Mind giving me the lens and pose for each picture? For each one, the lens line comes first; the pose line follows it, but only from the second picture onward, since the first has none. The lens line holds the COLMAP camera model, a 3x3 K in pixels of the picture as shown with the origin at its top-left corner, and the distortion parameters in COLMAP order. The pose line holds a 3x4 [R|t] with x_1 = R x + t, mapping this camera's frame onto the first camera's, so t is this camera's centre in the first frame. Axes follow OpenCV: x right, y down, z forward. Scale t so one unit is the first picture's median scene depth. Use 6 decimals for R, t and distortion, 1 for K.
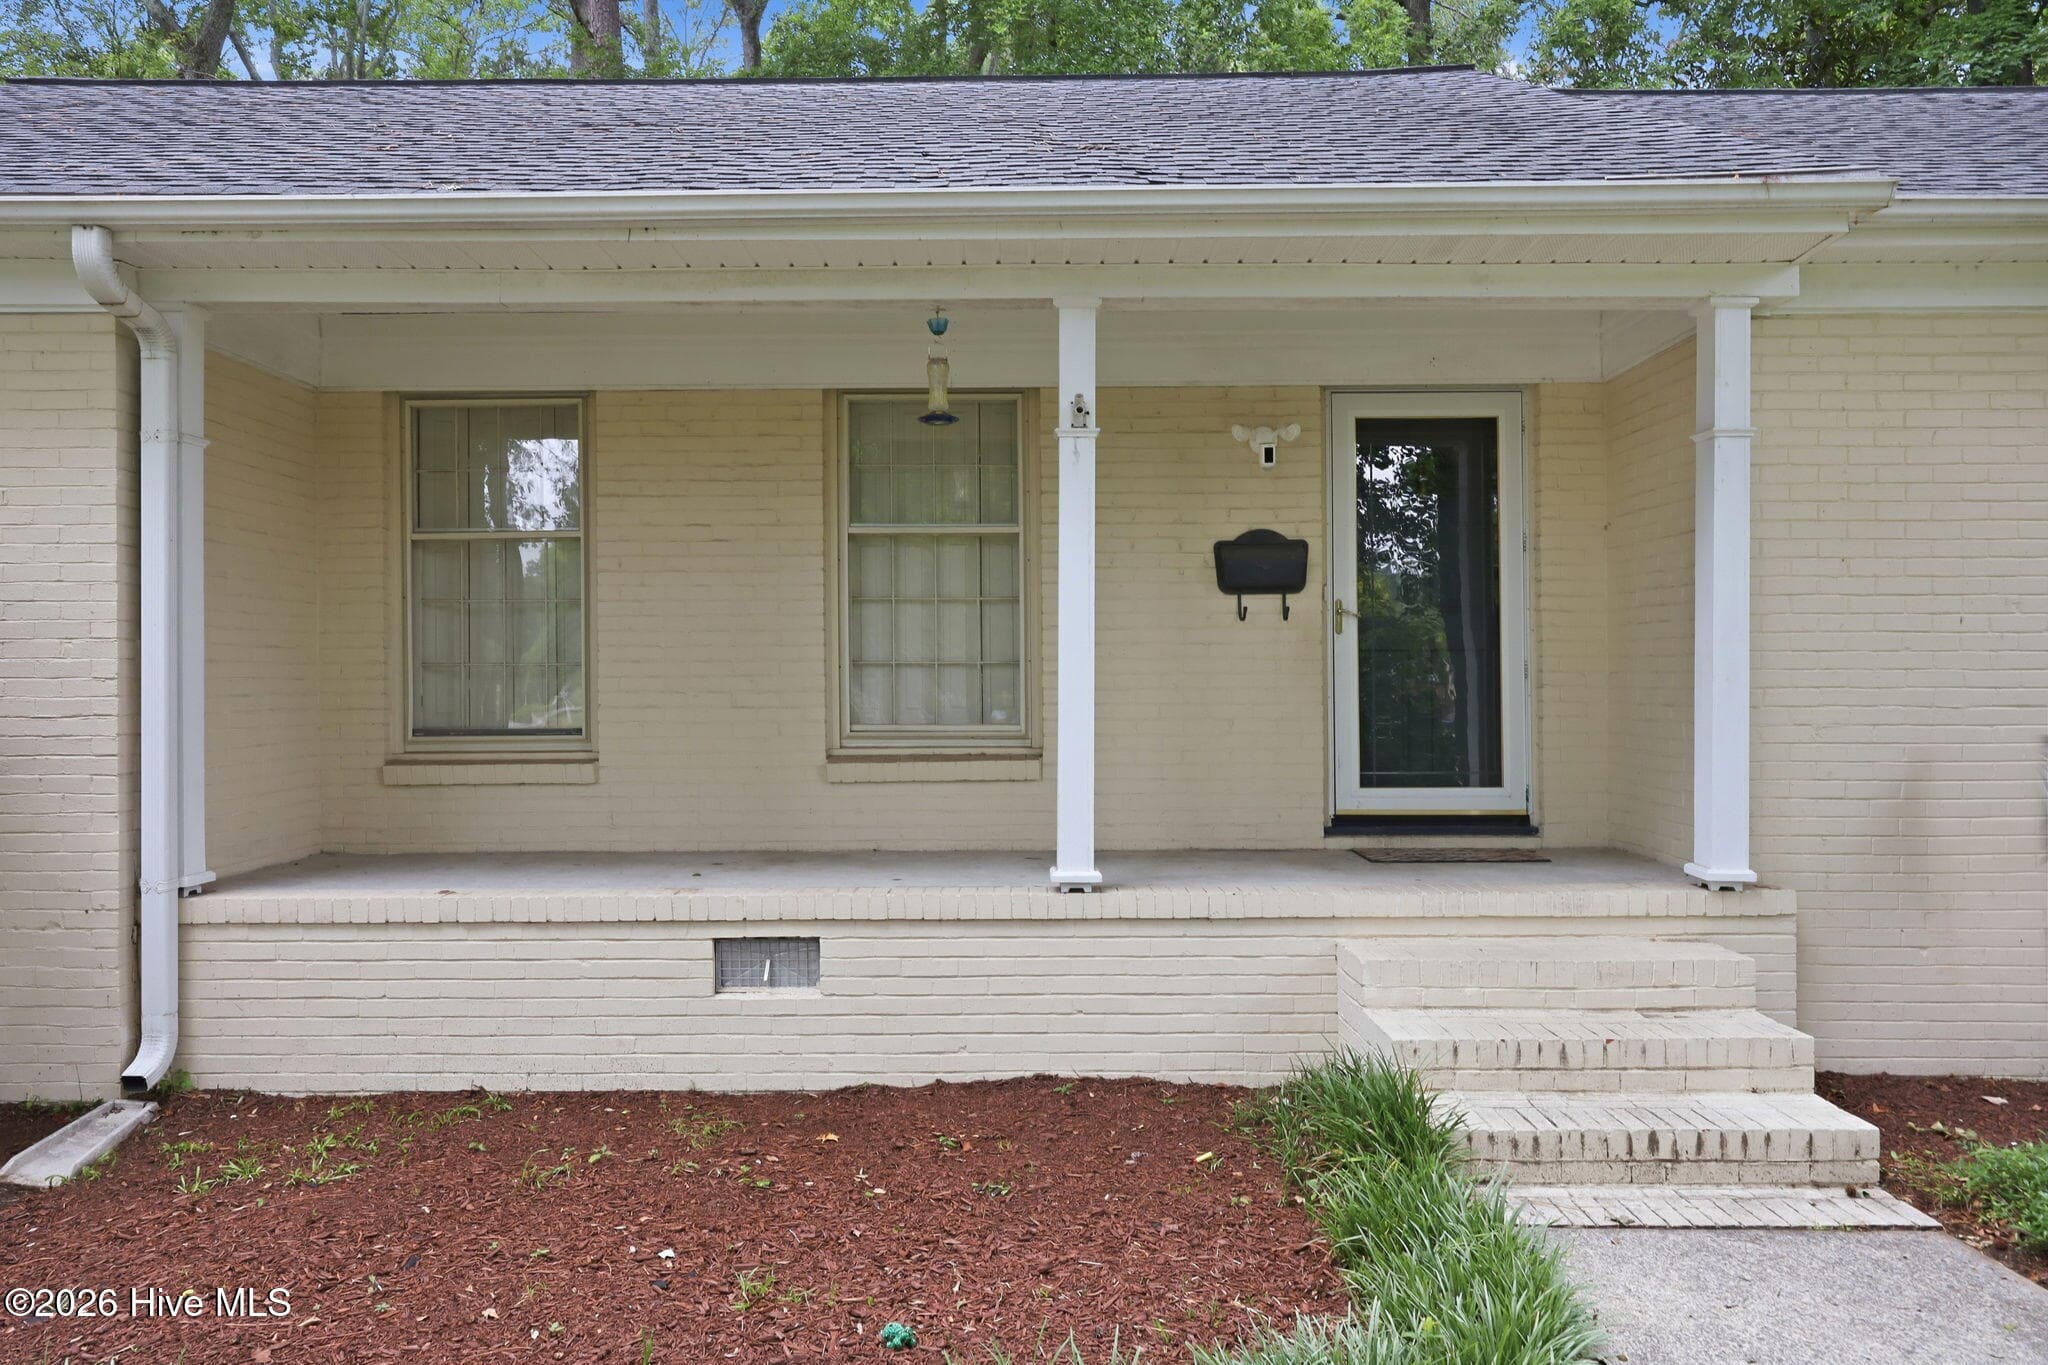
lens RADIAL K [[1559.9, 0, 976.8], [0, 1559.9, 679.0], [0, 0, 1]] dist [0.007467, 0.003049]
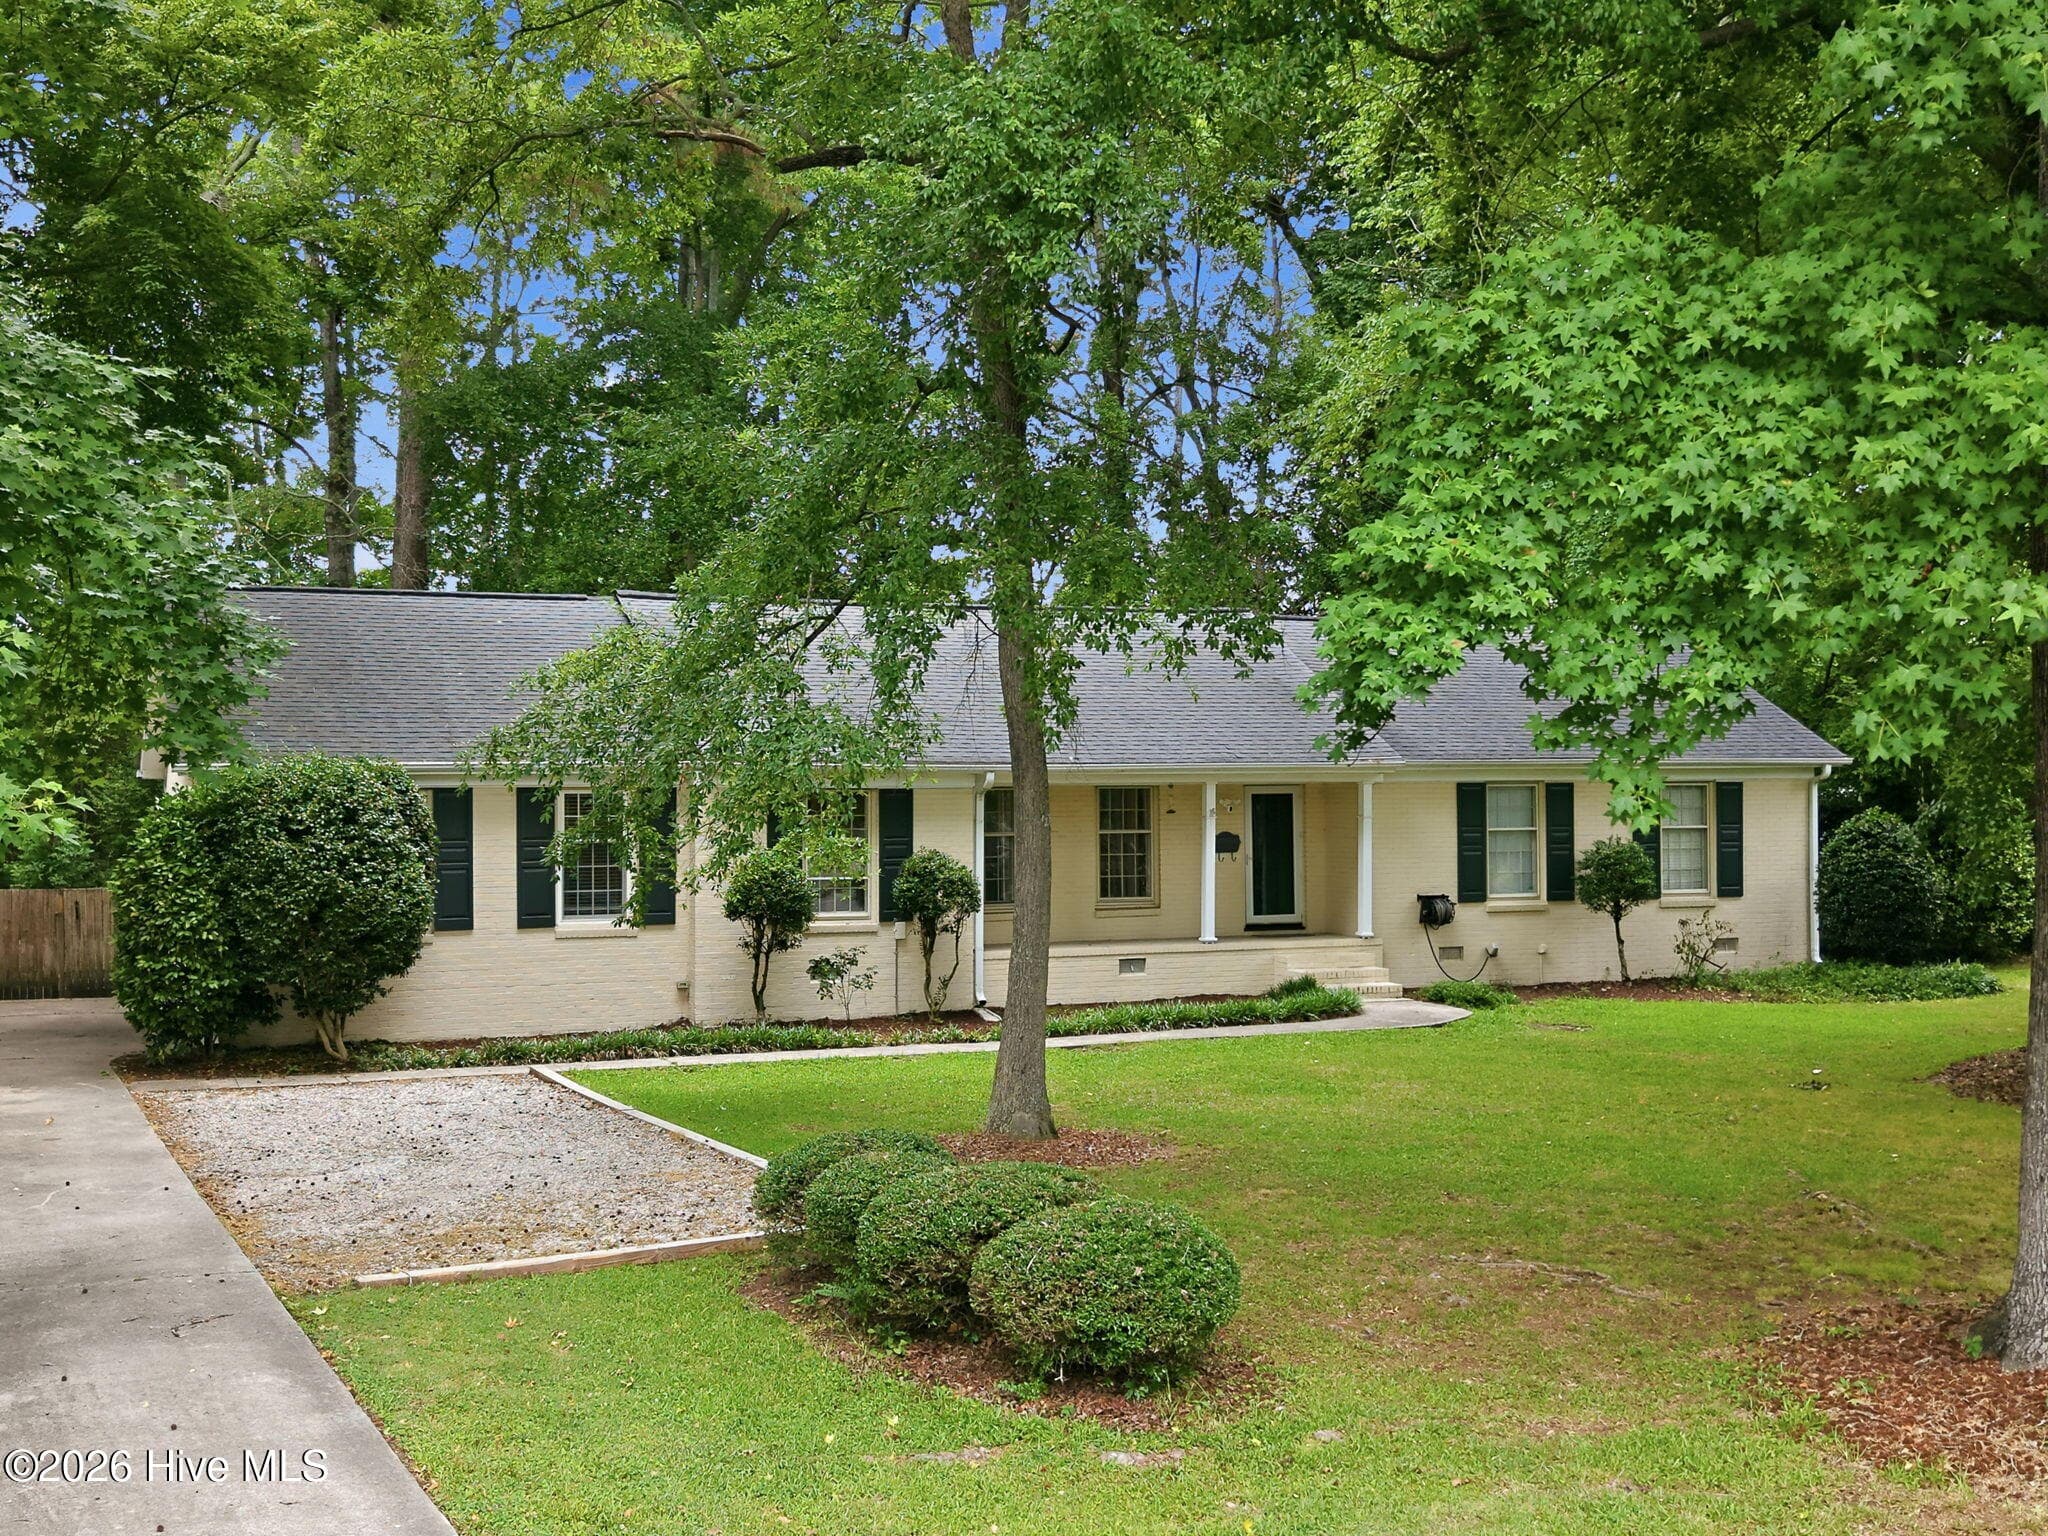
lens RADIAL K [[2512.0, 0, 1024.0], [0, 2512.0, 768.0], [0, 0, 1]] dist [0.181290, -0.607370]
pose [[0.921759, -0.000785, 0.387762, -2.568414], [0.004559, 0.999951, -0.008815, -0.219535], [-0.387736, 0.009893, 0.921717, -4.173971]]
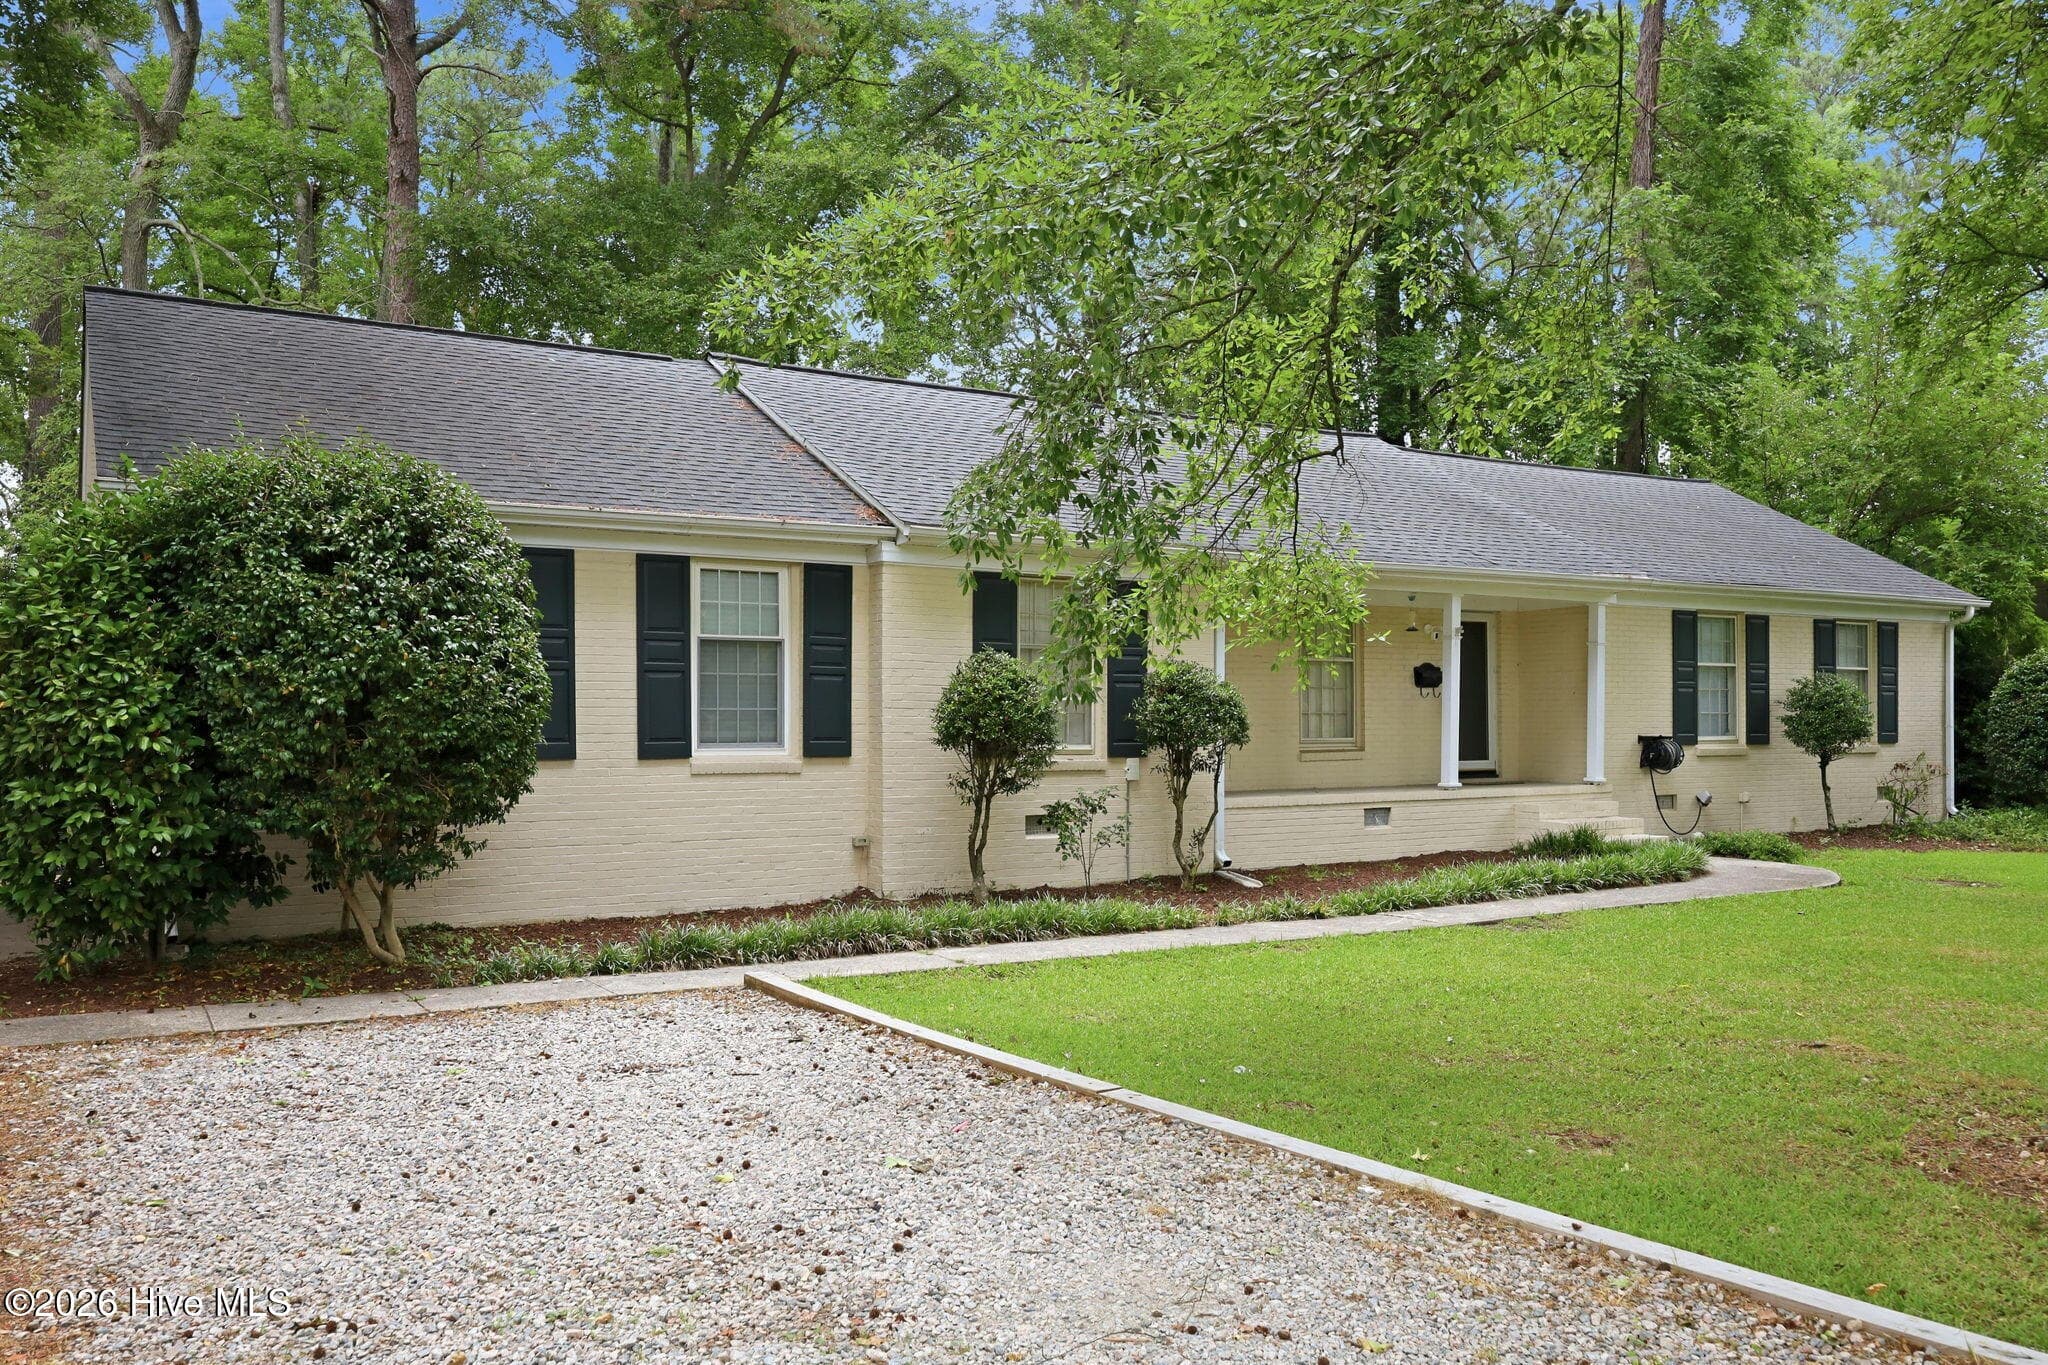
lens RADIAL K [[1650.6, 0, 1027.6], [0, 1650.6, 729.9], [0, 0, 1]] dist [0.004376, -0.001002]
pose [[0.848103, -0.001676, 0.529829, -2.280607], [0.002384, 0.999997, -0.000653, 0.020863], [-0.529826, 0.001817, 0.848104, -1.242430]]
